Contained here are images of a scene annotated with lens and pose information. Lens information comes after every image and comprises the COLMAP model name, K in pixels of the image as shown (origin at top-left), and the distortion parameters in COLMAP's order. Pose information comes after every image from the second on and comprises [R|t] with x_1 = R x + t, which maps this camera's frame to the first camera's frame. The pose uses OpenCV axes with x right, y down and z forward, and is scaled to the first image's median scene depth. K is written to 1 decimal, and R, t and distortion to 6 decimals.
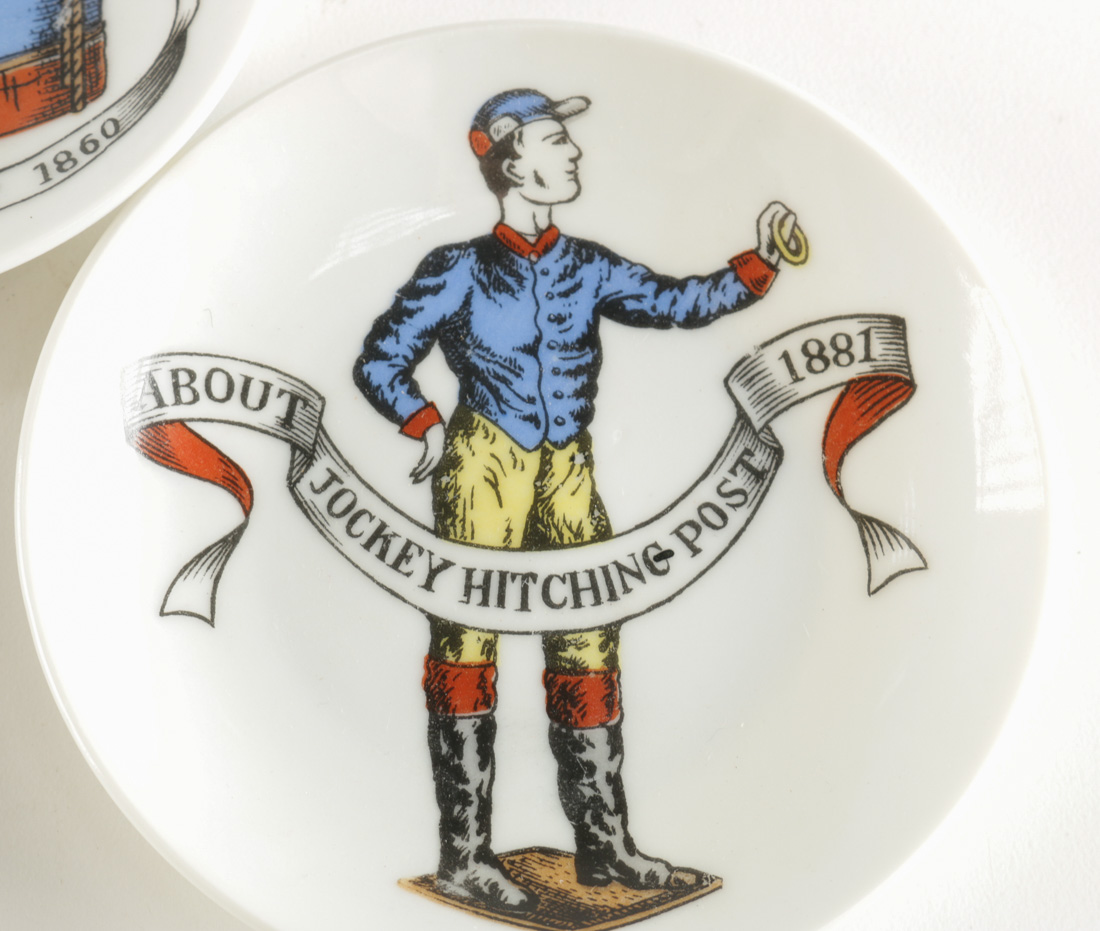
lens RADIAL K [[3593.7, 0, 551.1], [0, 3593.7, 465.4], [0, 0, 1]] dist [-0.027851, 0.000000]
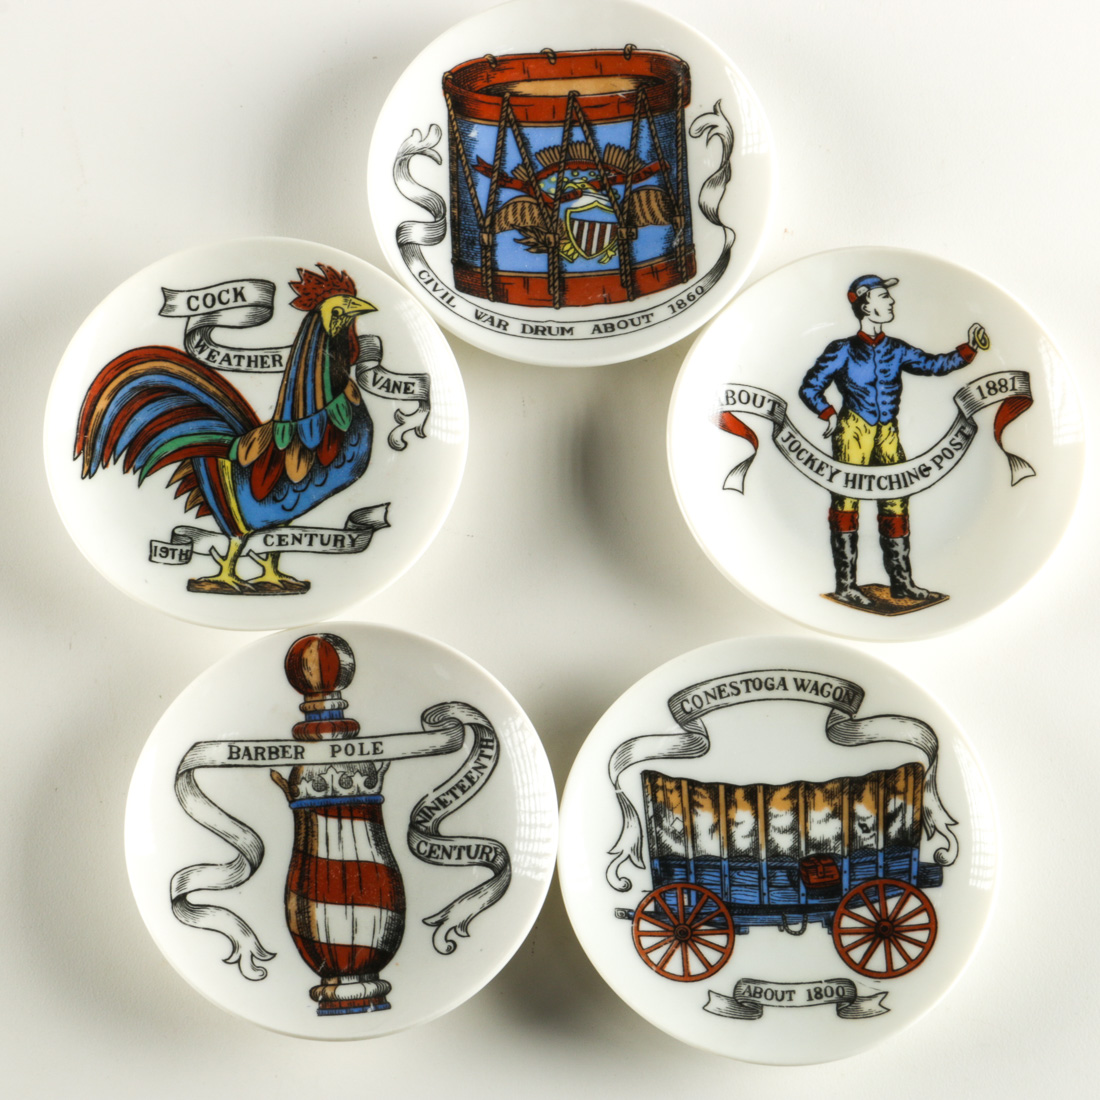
lens RADIAL K [[3640.7, 0, 553.3], [0, 3640.7, 549.1], [0, 0, 1]] dist [-0.047141, 0.000000]
pose [[0.997788, 0.013638, -0.065069, -0.059348], [-0.013110, 0.999878, 0.008540, 0.060683], [0.065178, -0.007668, 0.997844, -1.453282]]
